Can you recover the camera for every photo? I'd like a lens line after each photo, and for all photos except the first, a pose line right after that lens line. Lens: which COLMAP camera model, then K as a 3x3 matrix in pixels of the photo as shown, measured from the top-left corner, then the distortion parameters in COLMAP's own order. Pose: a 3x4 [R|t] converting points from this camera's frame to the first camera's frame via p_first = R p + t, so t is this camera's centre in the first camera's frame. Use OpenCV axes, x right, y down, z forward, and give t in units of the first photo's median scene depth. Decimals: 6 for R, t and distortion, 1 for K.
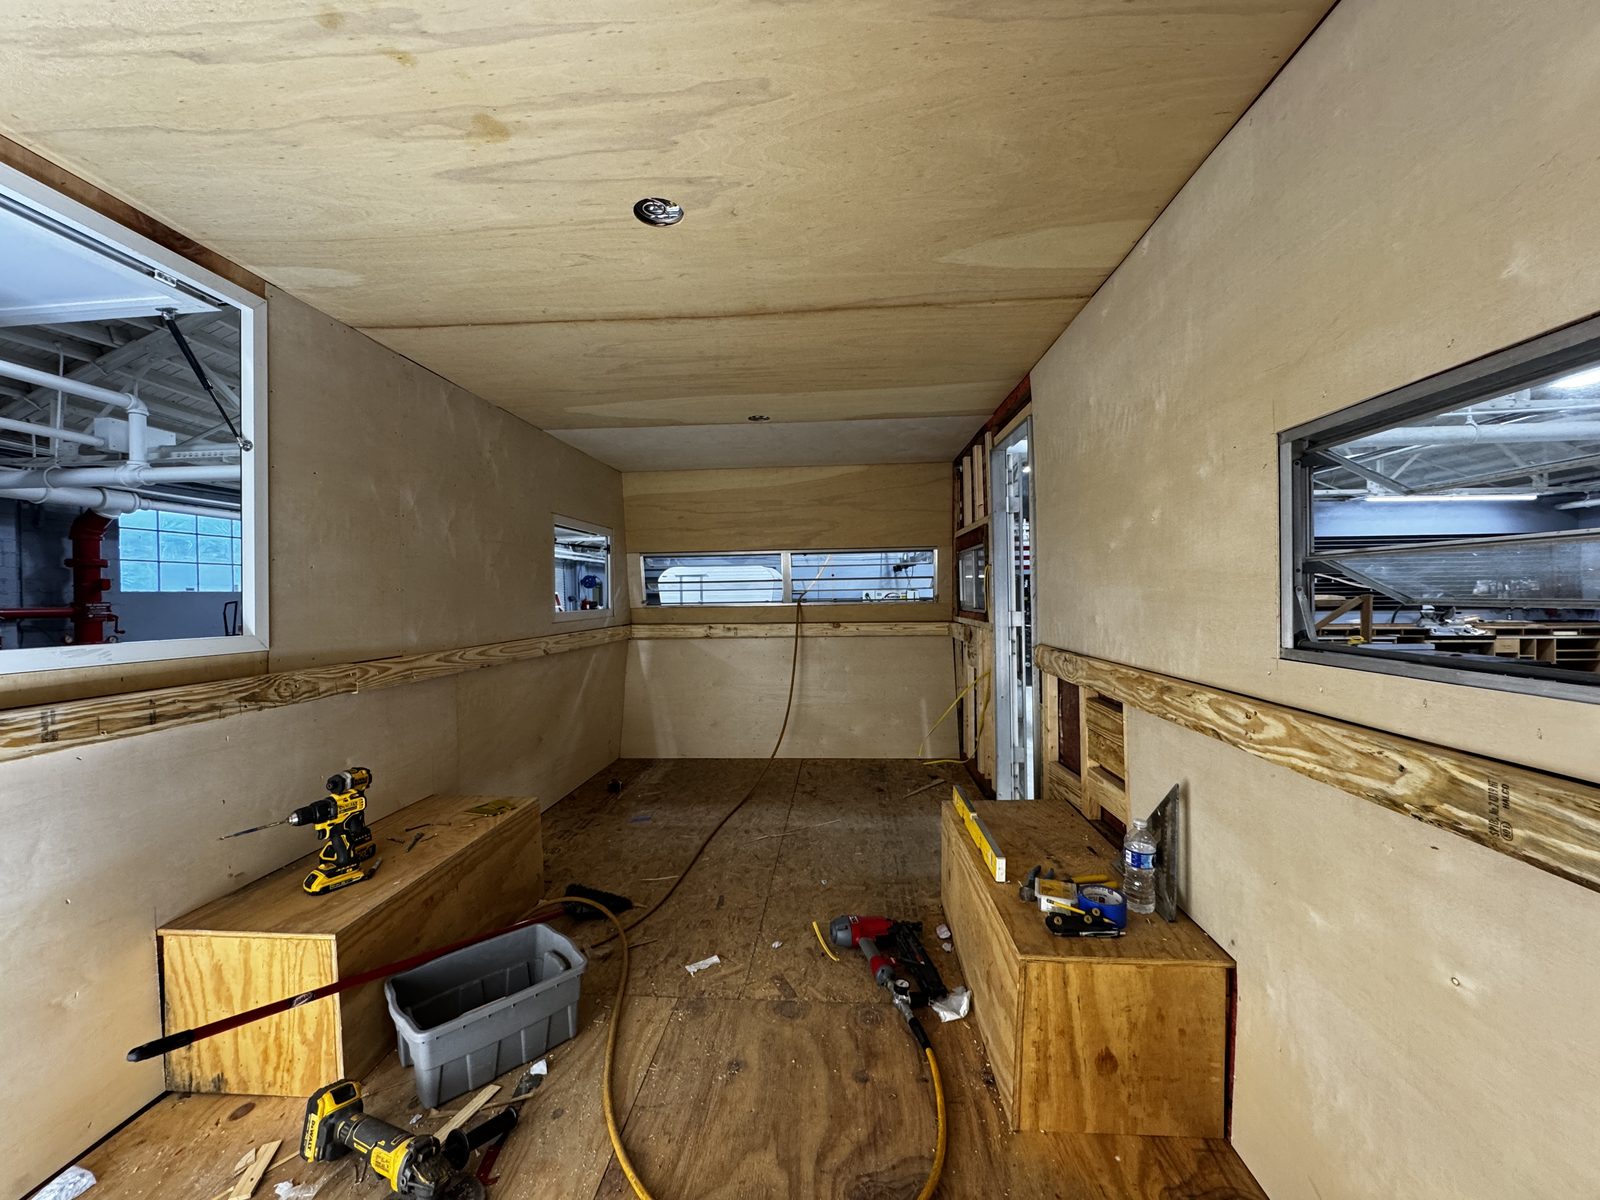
lens RADIAL K [[638.1, 0, 800.6], [0, 638.1, 600.6], [0, 0, 1]] dist [-0.003451, 0.000229]
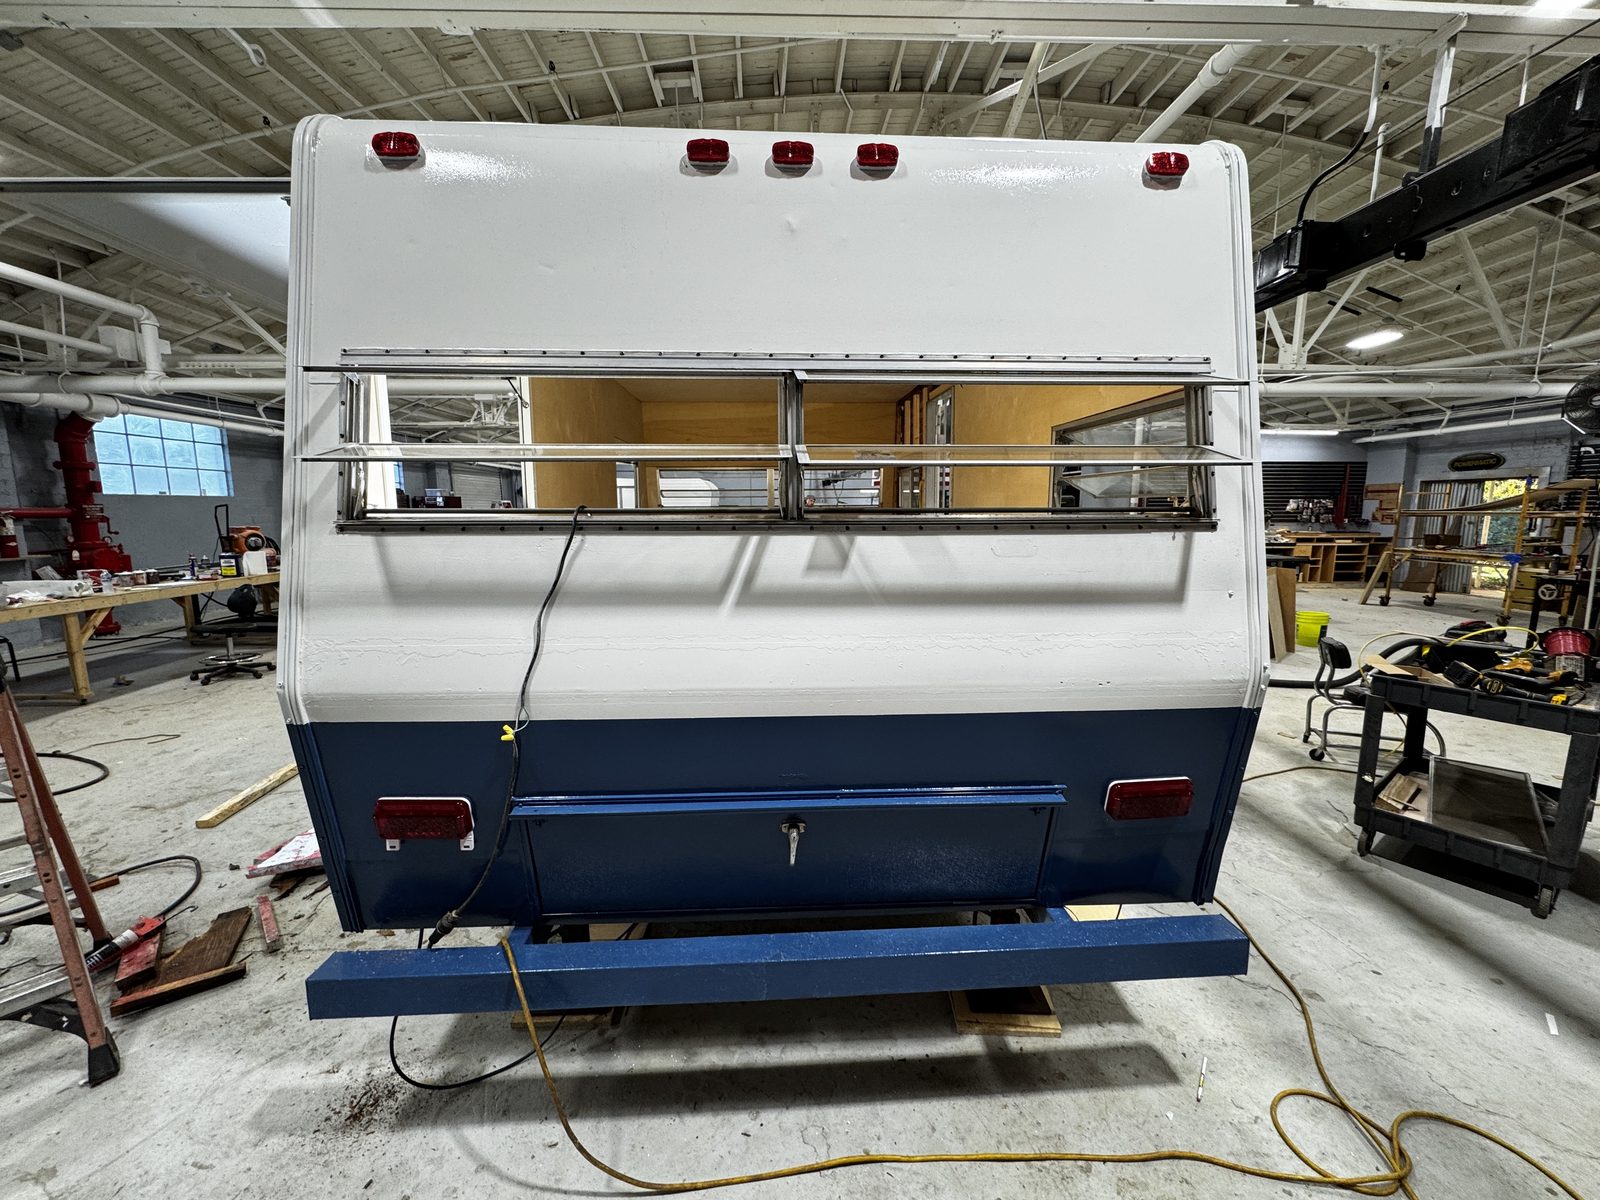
lens RADIAL K [[638.1, 0, 800.9], [0, 638.1, 599.5], [0, 0, 1]] dist [-0.003451, 0.000229]
pose [[0.992182, -0.007710, 0.124560, -0.137207], [-0.008680, 0.991410, 0.130505, 0.022092], [-0.124497, -0.130566, 0.983592, -0.364959]]
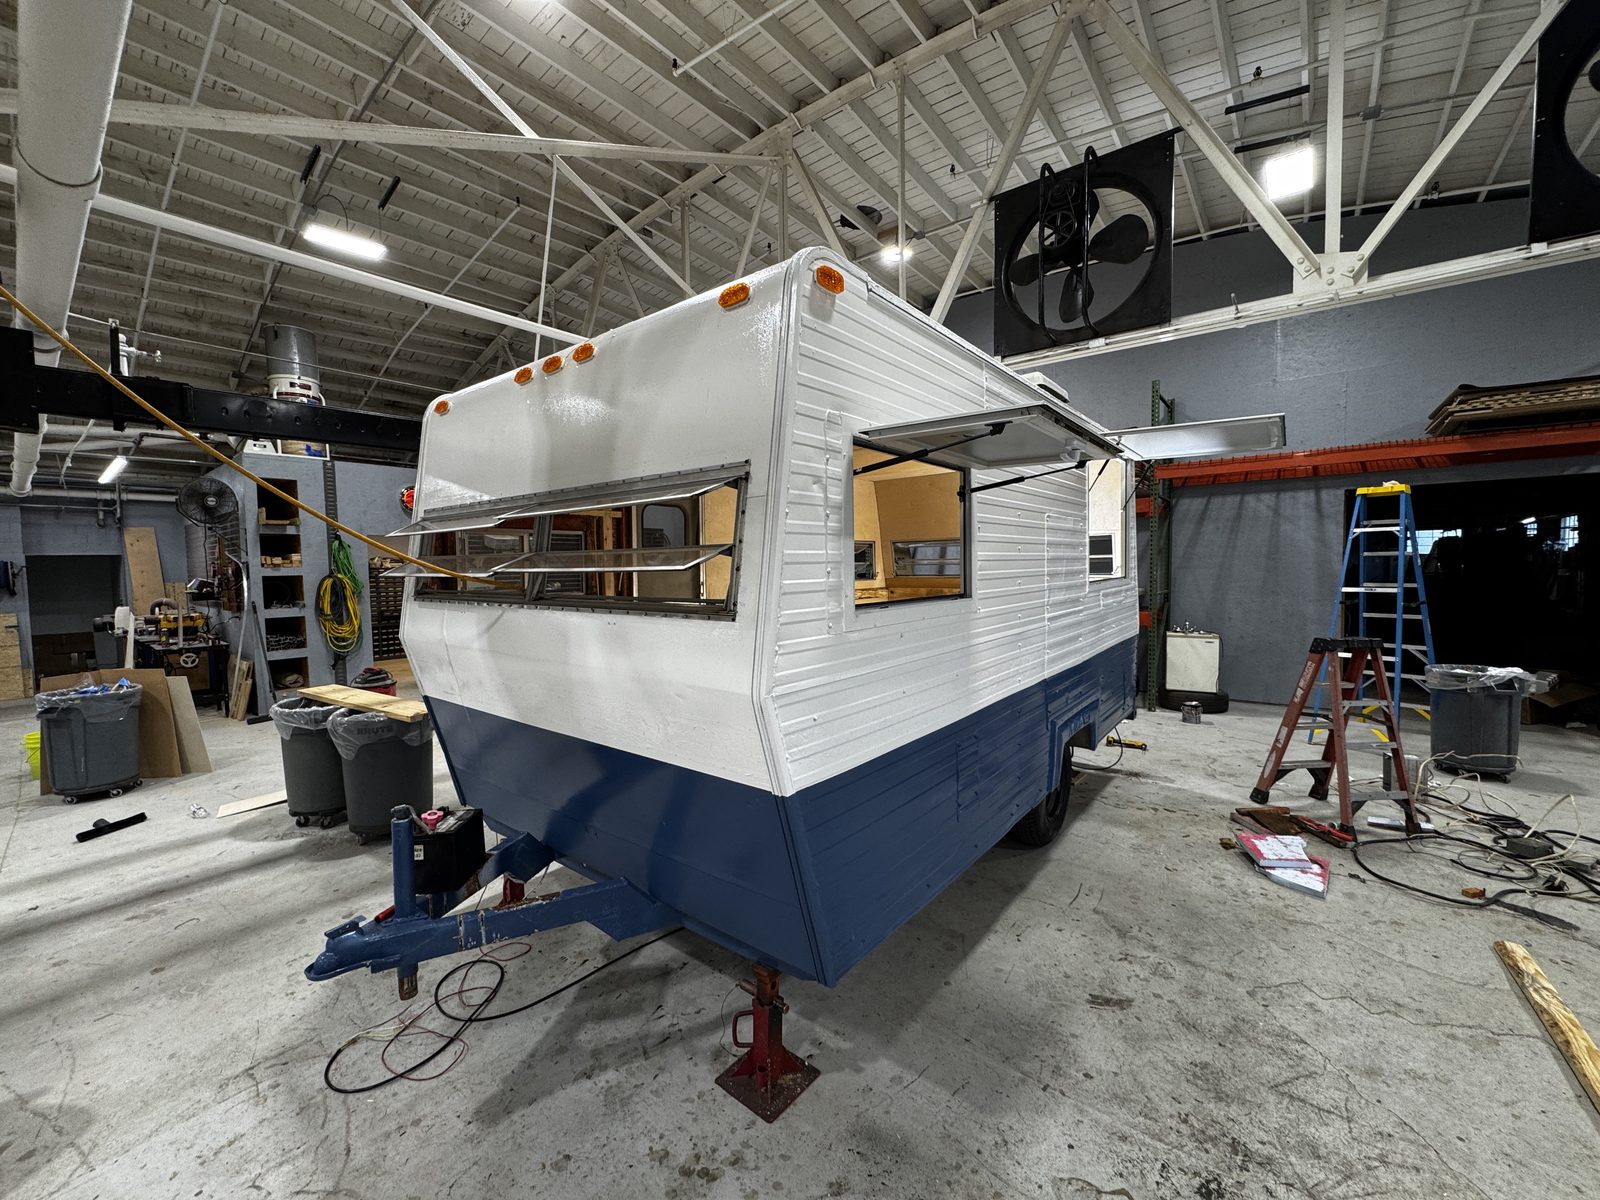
lens RADIAL K [[638.1, 0, 799.2], [0, 638.1, 596.8], [0, 0, 1]] dist [-0.003451, 0.000229]
pose [[-0.825489, 0.000116, 0.564418, -0.540675], [0.034068, 0.998187, 0.049620, -0.017031], [-0.563389, 0.060189, -0.823996, 1.434623]]
